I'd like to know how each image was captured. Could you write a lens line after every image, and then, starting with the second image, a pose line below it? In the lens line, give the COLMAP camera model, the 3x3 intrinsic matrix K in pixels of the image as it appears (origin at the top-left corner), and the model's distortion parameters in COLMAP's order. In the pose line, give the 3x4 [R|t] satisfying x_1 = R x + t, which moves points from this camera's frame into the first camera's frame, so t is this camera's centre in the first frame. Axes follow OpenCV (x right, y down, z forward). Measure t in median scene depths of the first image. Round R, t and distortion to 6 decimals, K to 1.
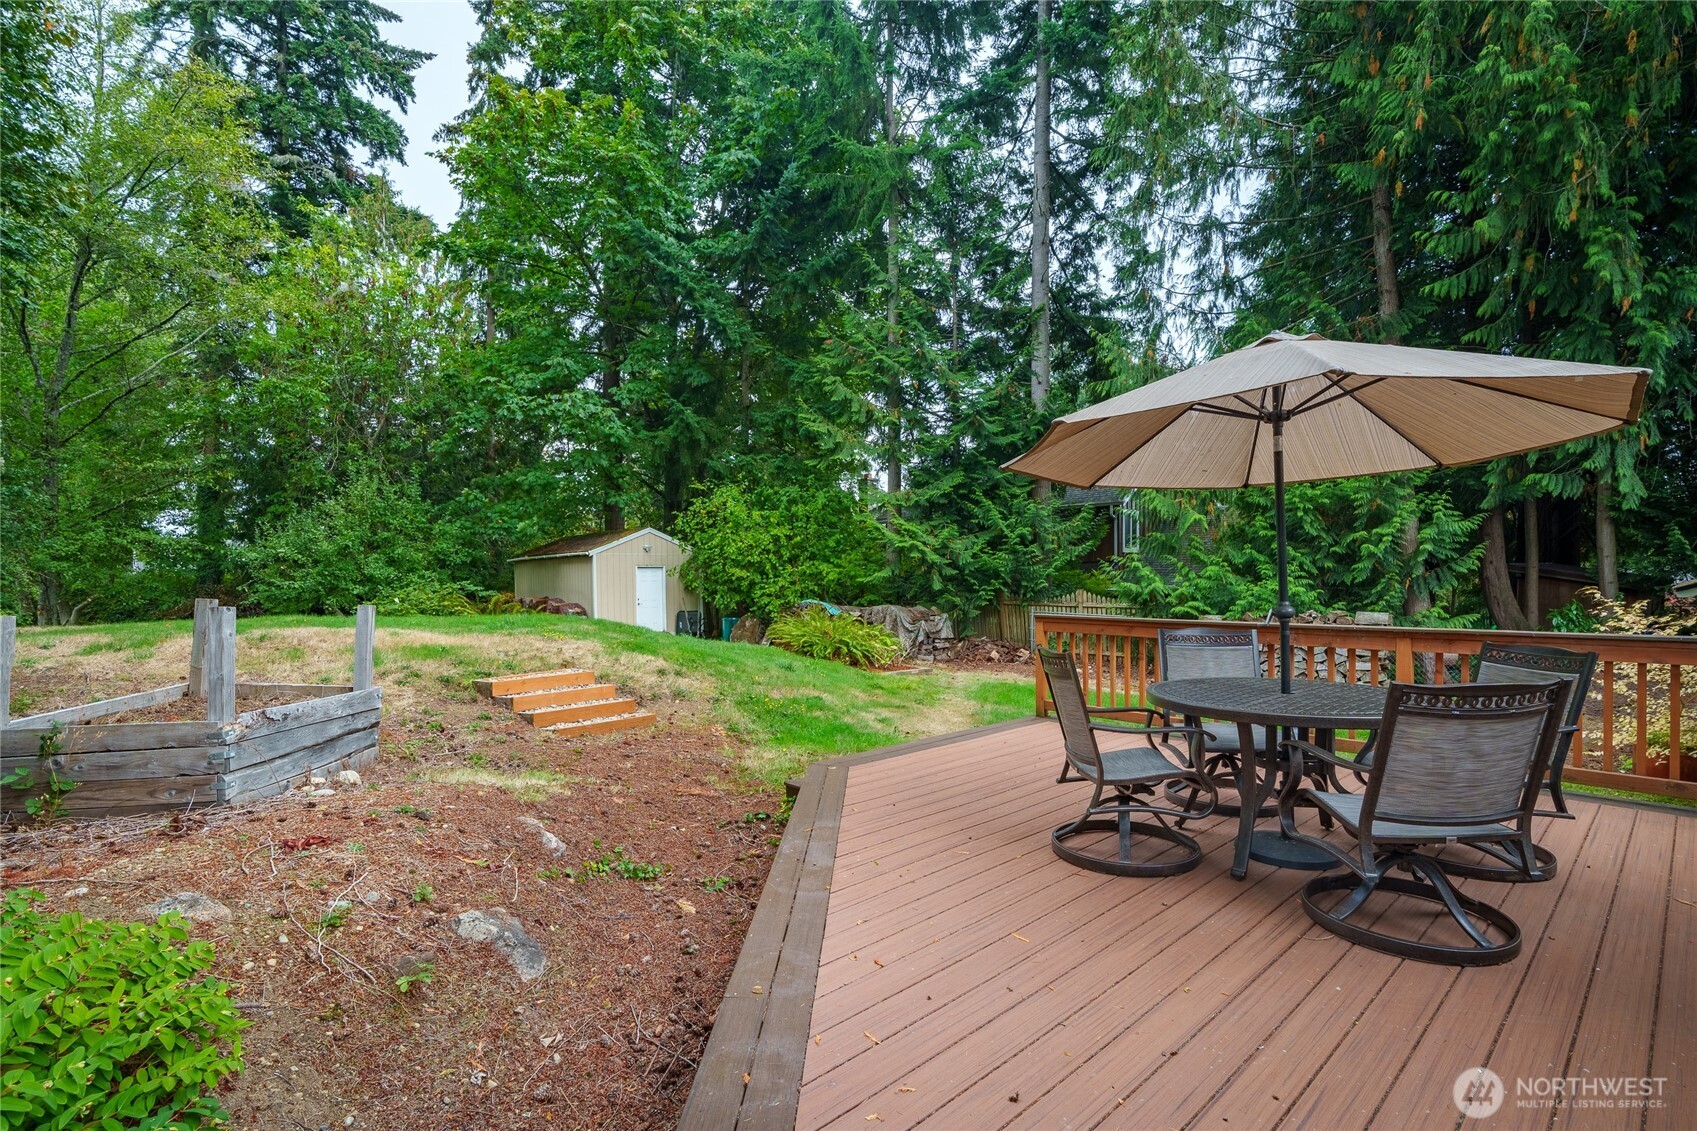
lens RADIAL K [[794.5, 0, 848.5], [0, 794.5, 565.5], [0, 0, 1]] dist [-0.002266, -0.000163]
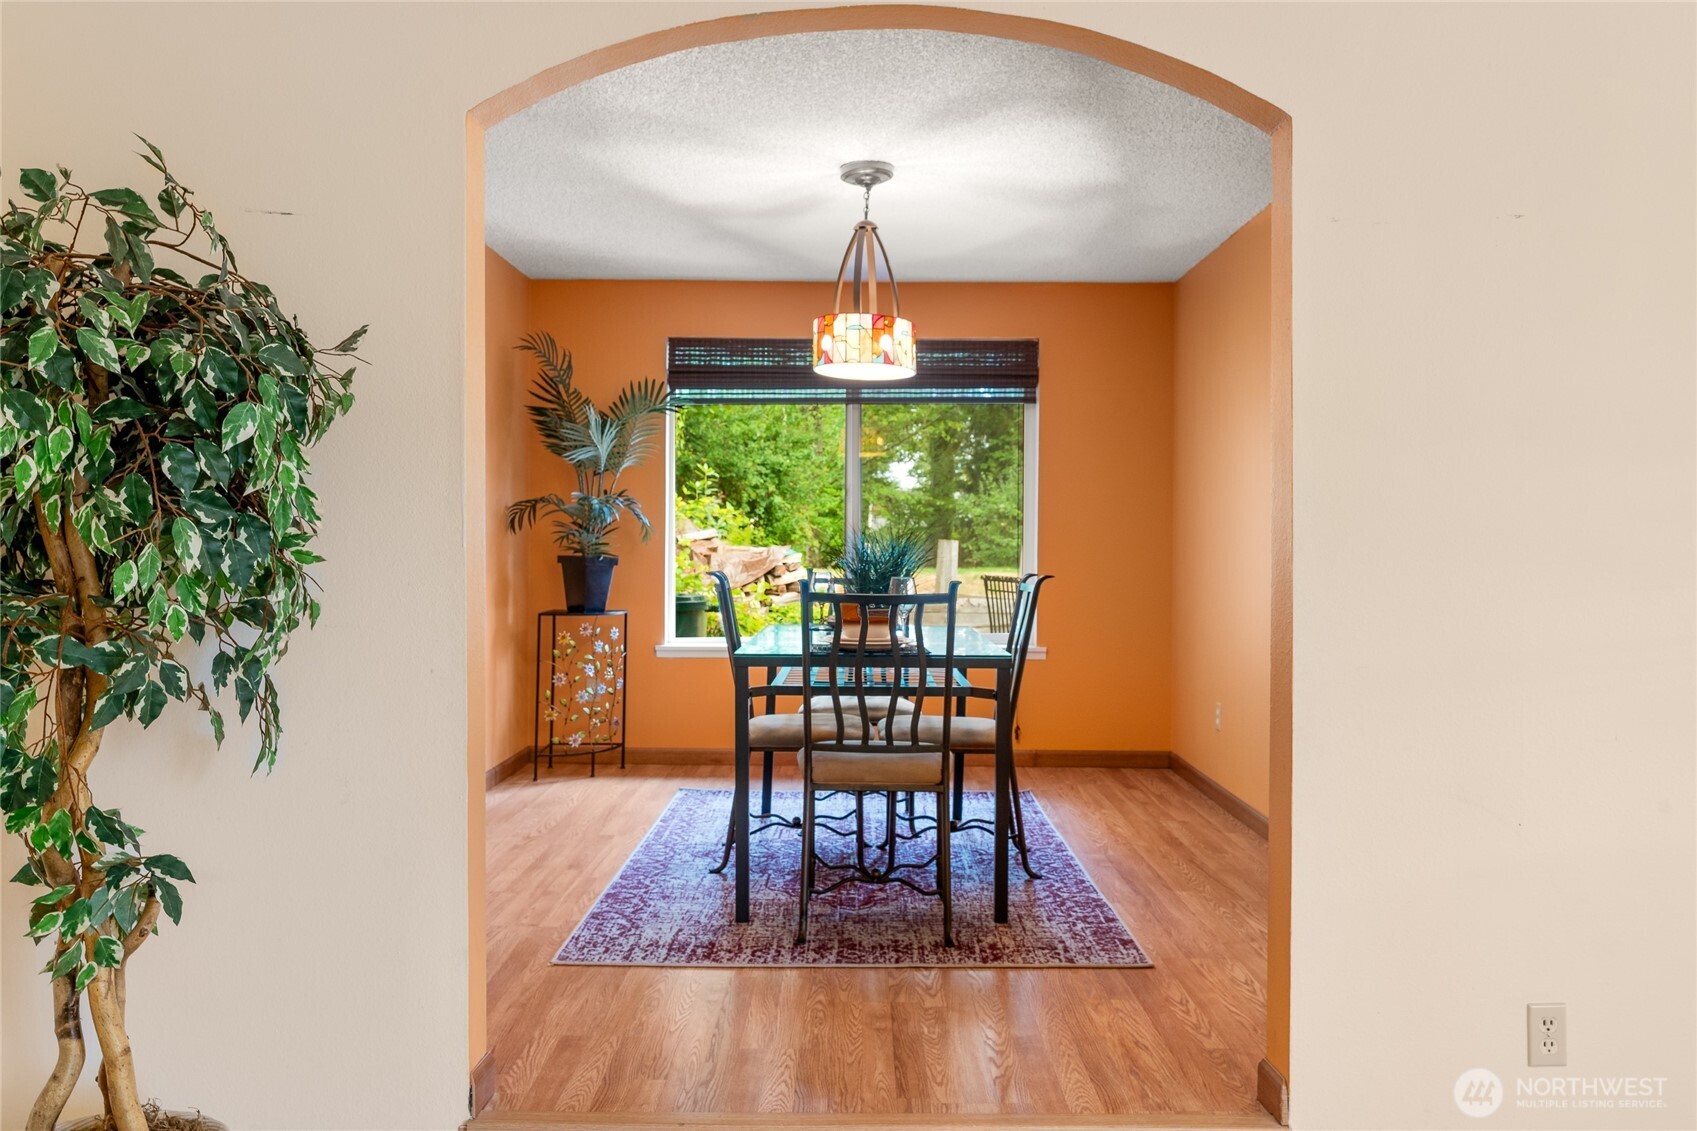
lens RADIAL K [[1356.0, 0, 848.5], [0, 1356.0, 565.5], [0, 0, 1]] dist [0.003284, 0.000339]
pose [[0.736413, 0.024132, -0.676102, 0.199957], [-0.004487, 0.999516, 0.030788, 0.002205], [0.676517, -0.019639, 0.736165, -0.255722]]
